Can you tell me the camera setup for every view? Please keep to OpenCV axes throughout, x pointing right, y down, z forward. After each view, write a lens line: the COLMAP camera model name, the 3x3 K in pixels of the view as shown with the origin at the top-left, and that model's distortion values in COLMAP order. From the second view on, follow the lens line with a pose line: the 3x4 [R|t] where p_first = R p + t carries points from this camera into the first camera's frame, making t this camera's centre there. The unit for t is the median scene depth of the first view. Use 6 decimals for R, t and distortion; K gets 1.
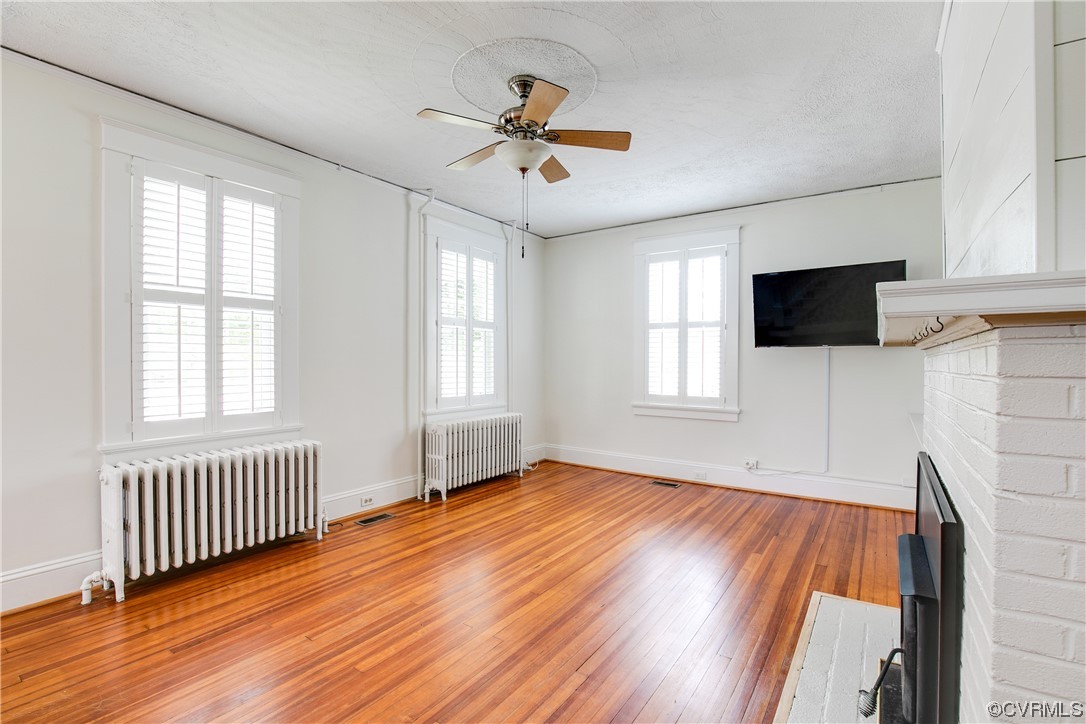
lens RADIAL K [[497.7, 0, 546.0], [0, 497.7, 365.6], [0, 0, 1]] dist [-0.030243, 0.001300]
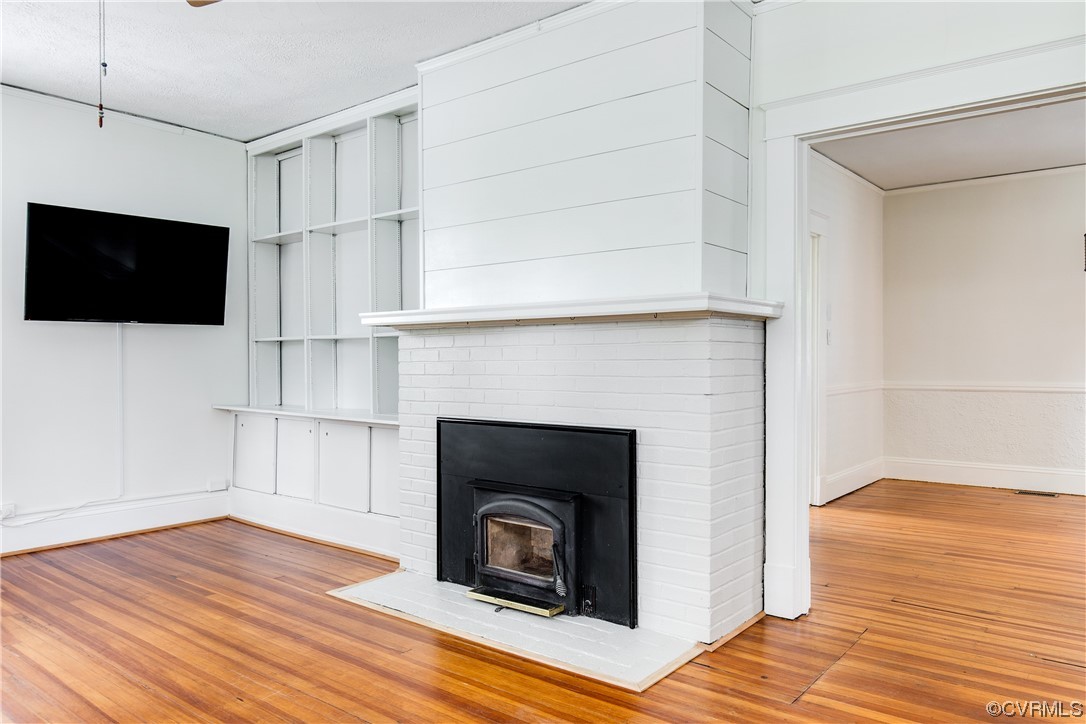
lens RADIAL K [[765.2, 0, 543.0], [0, 765.2, 362.0], [0, 0, 1]] dist [-0.000214, -0.000096]
pose [[0.070477, -0.007835, 0.997483, -0.589112], [0.007756, 0.999943, 0.007306, 0.017236], [-0.997483, 0.007221, 0.070534, 0.346689]]
